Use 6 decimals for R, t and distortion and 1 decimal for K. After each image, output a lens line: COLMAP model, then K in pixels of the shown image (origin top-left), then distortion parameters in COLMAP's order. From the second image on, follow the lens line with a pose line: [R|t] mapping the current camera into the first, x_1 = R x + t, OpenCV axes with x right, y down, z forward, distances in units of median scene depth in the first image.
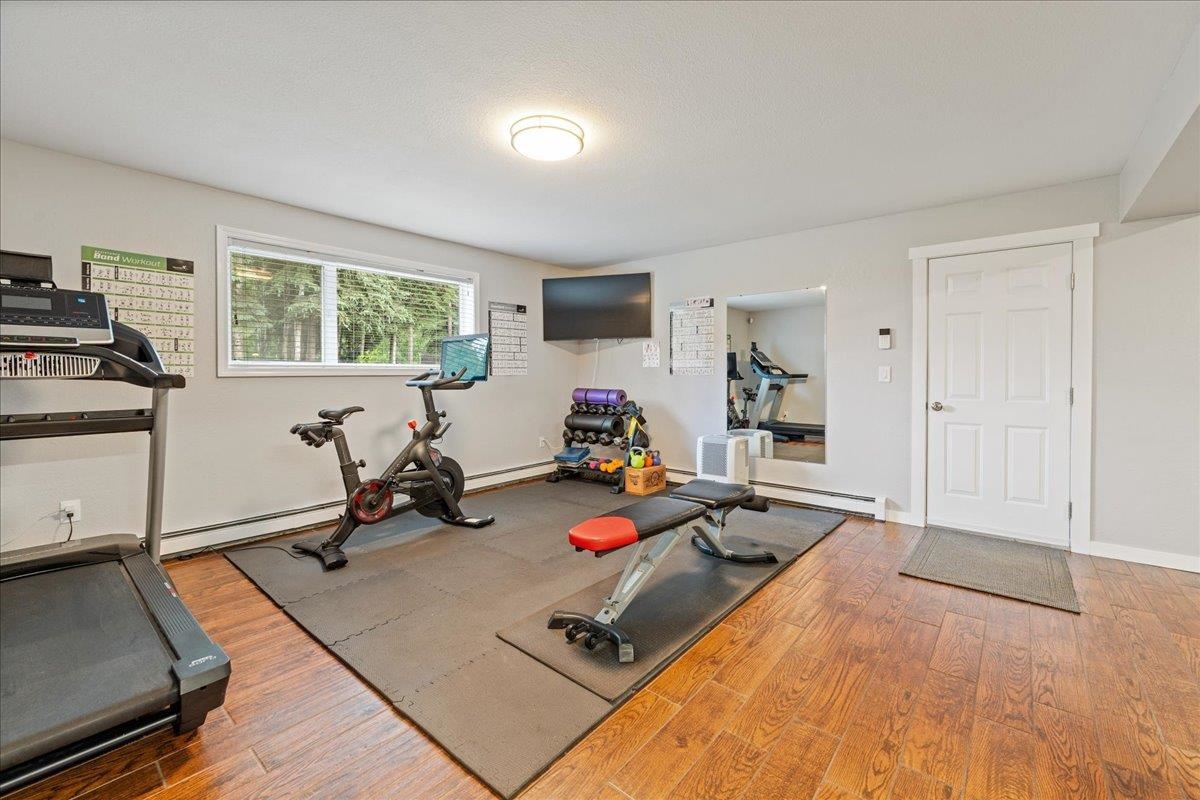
lens RADIAL K [[501.4, 0, 604.0], [0, 501.4, 368.0], [0, 0, 1]] dist [-0.001425, -0.000234]
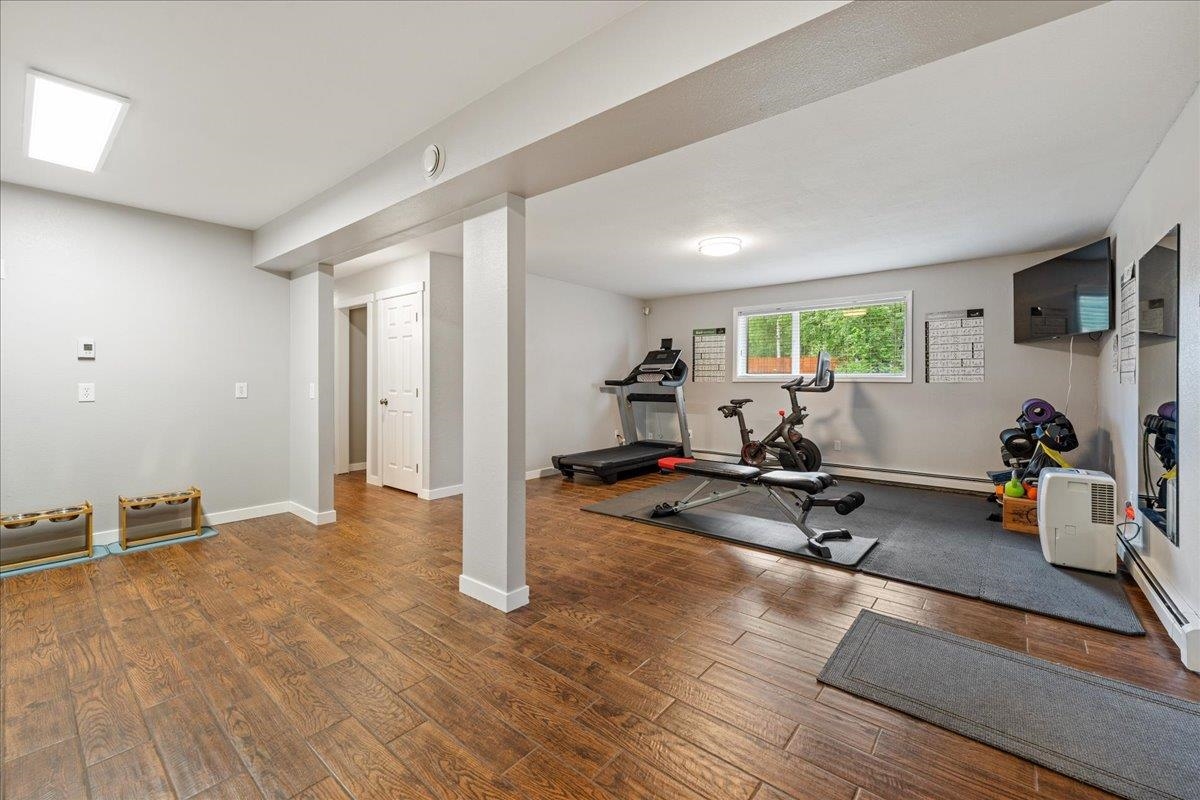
lens RADIAL K [[501.4, 0, 604.0], [0, 501.4, 368.0], [0, 0, 1]] dist [-0.001425, -0.000234]
pose [[-0.005797, -0.018975, -0.999803, 1.293067], [0.013054, 0.999733, -0.019049, -0.006642], [0.999898, -0.013161, -0.005548, 0.483020]]
